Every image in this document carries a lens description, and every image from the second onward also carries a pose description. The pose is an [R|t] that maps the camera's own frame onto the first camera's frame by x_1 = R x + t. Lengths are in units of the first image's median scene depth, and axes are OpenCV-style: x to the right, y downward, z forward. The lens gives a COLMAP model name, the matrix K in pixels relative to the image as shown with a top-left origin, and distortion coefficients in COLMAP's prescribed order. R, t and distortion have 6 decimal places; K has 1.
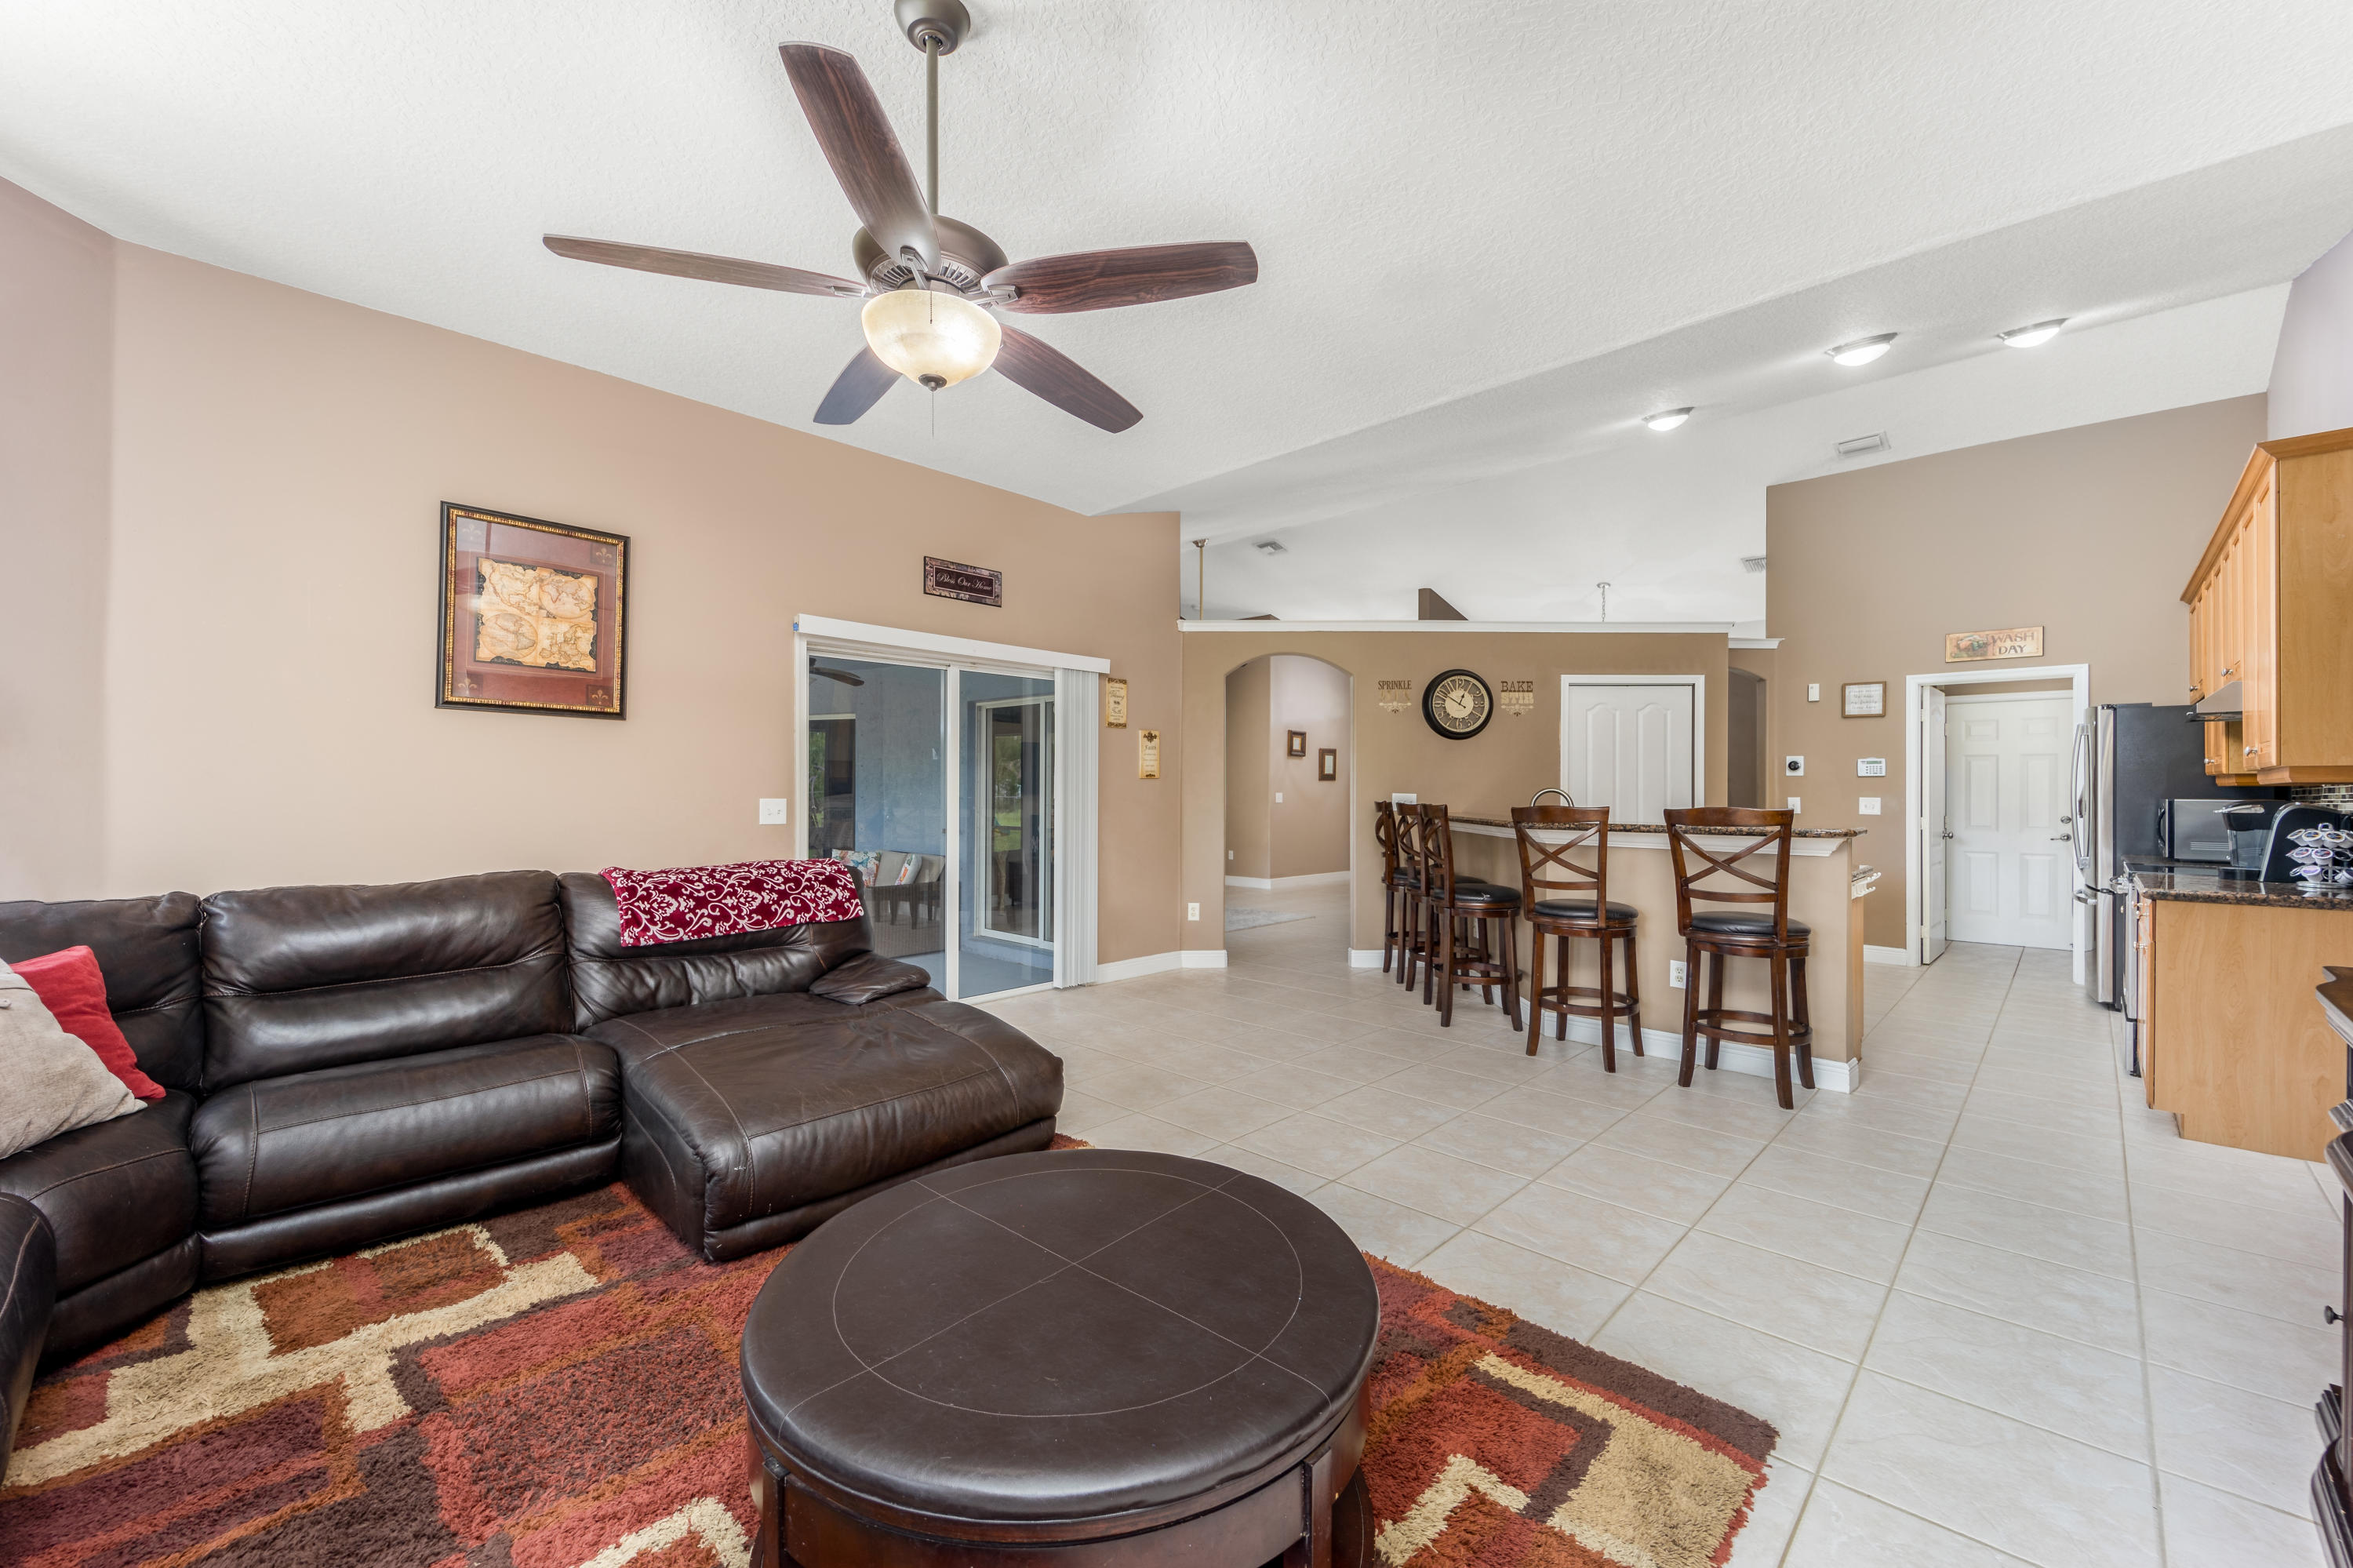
lens RADIAL K [[945.7, 0, 1179.8], [0, 945.7, 784.0], [0, 0, 1]] dist [0.039670, -0.021939]
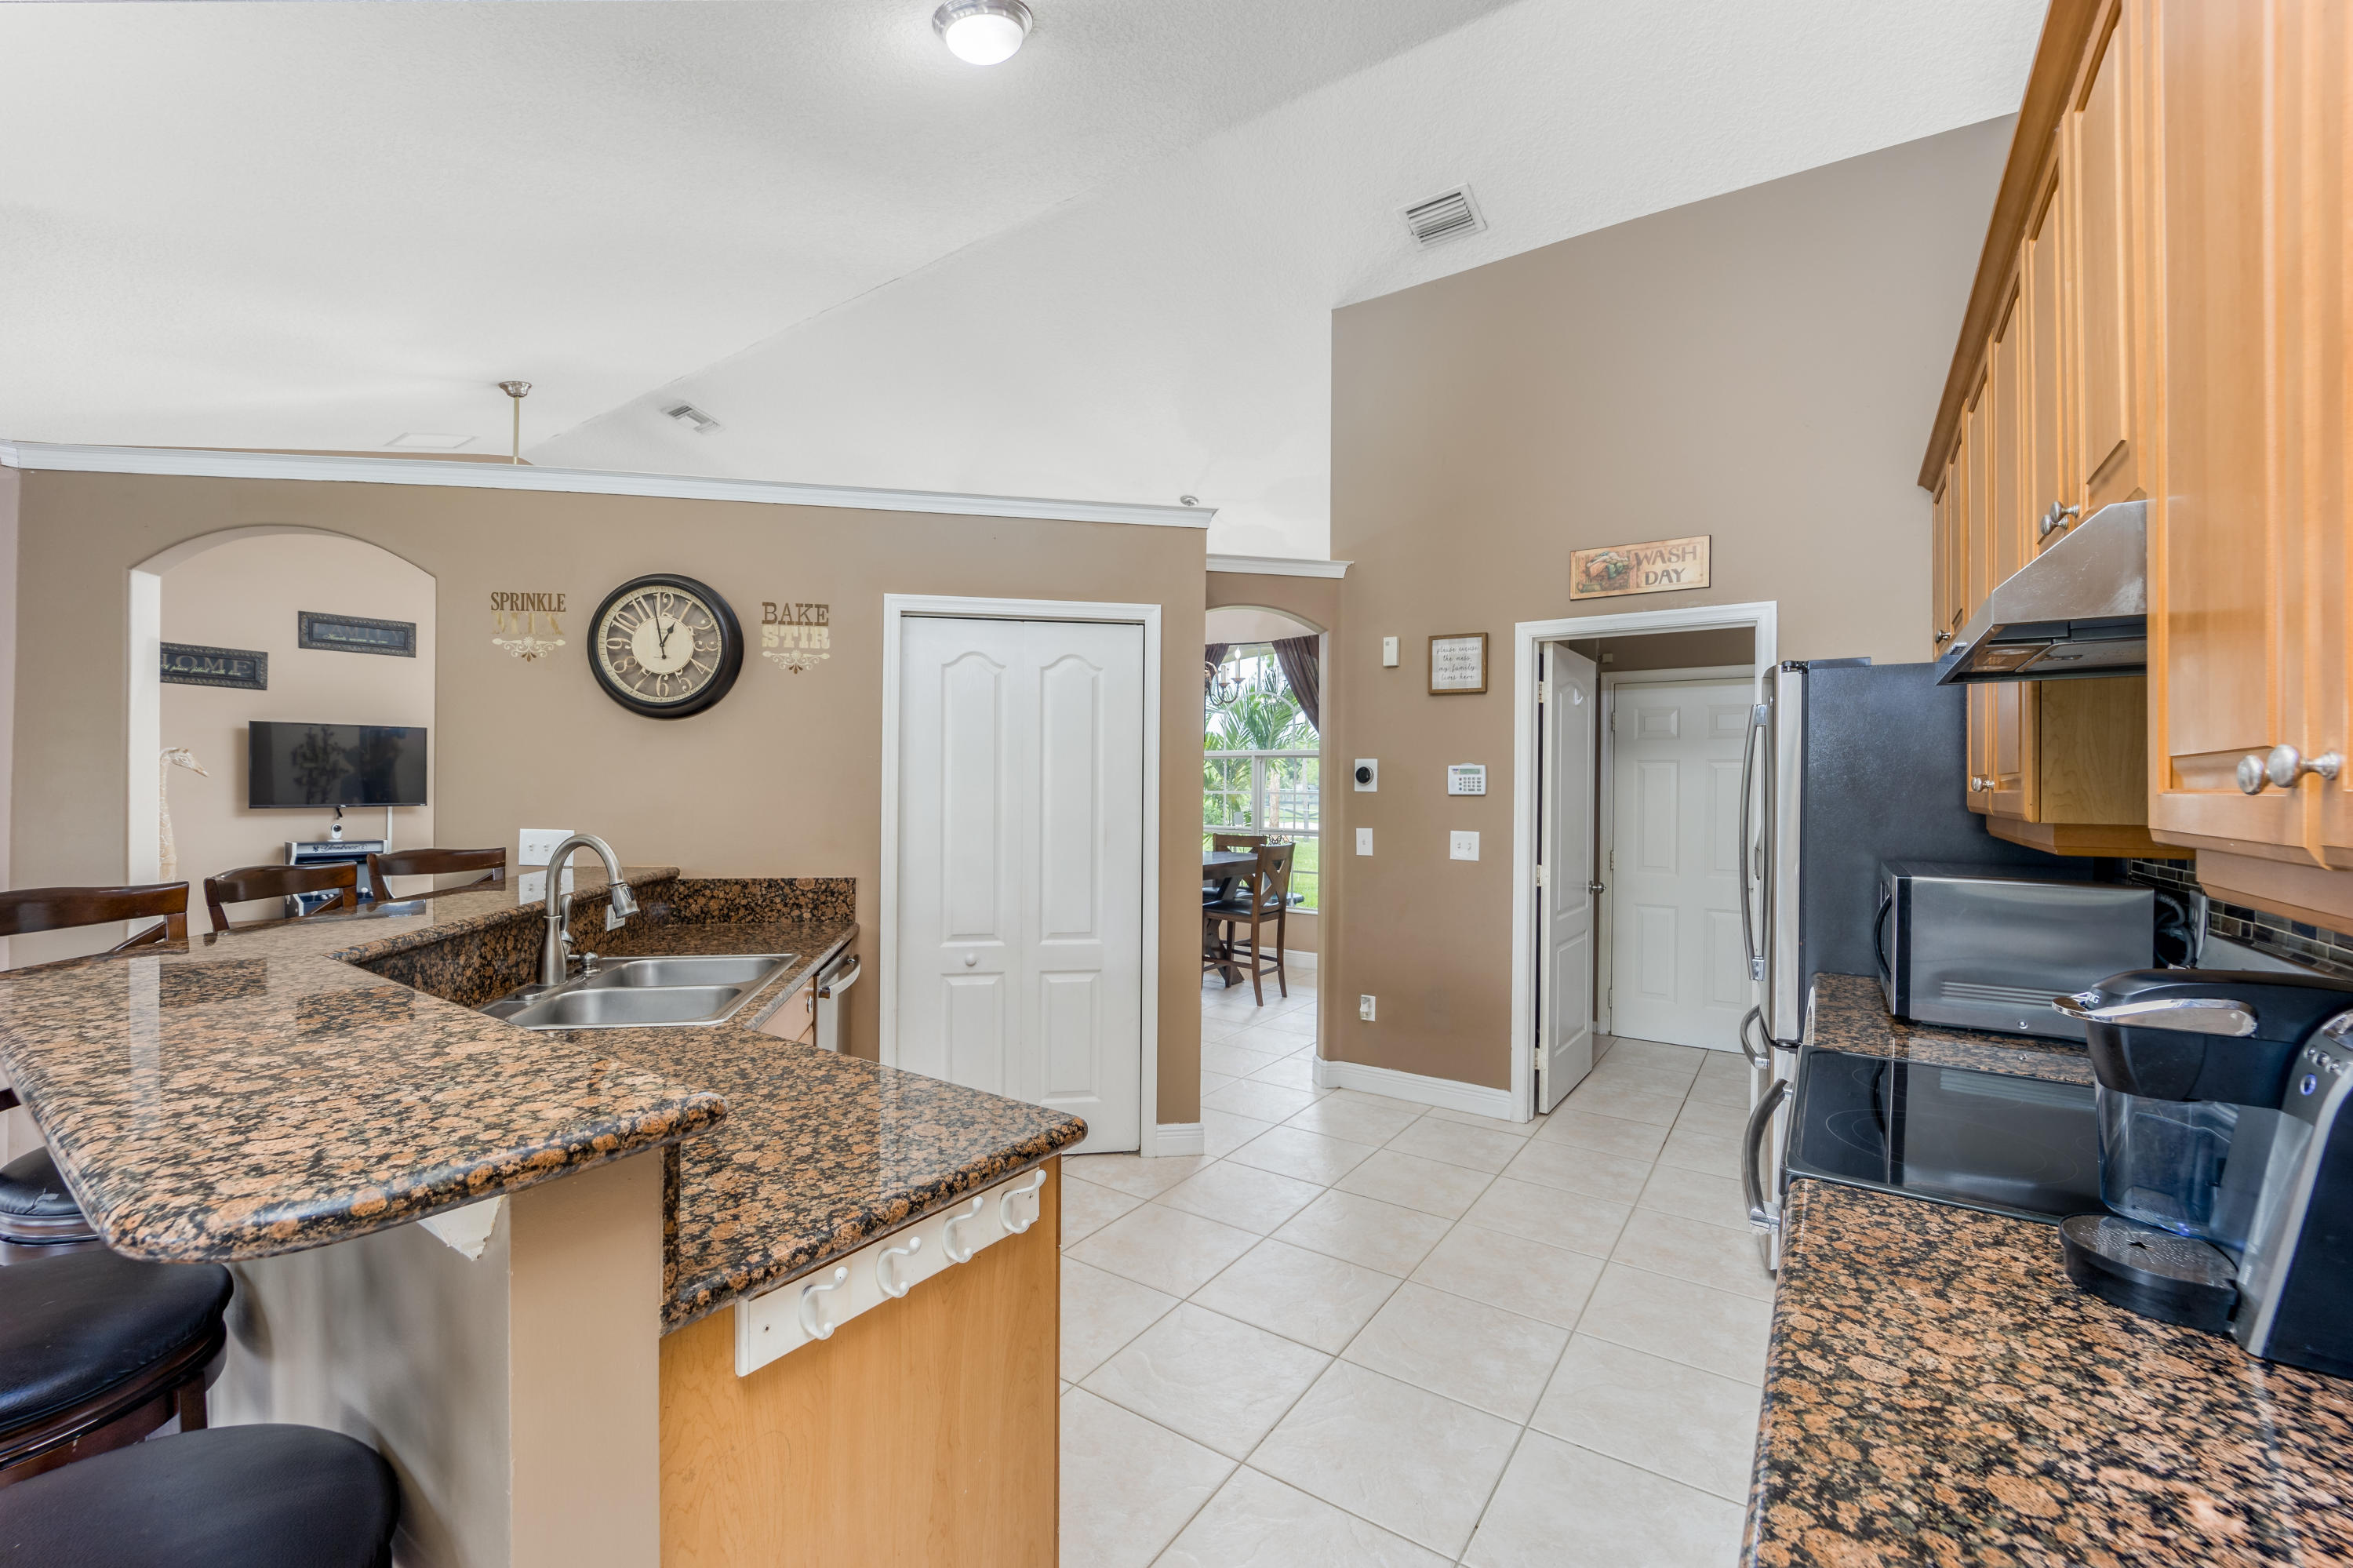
lens RADIAL K [[943.2, 0, 1226.7], [0, 943.2, 780.5], [0, 0, 1]] dist [0.016824, -0.020810]
pose [[0.983148, 0.004009, 0.182767, 0.481283], [-0.004074, 0.999992, -0.000019, -0.016573], [-0.182765, -0.000726, 0.983156, 0.469775]]
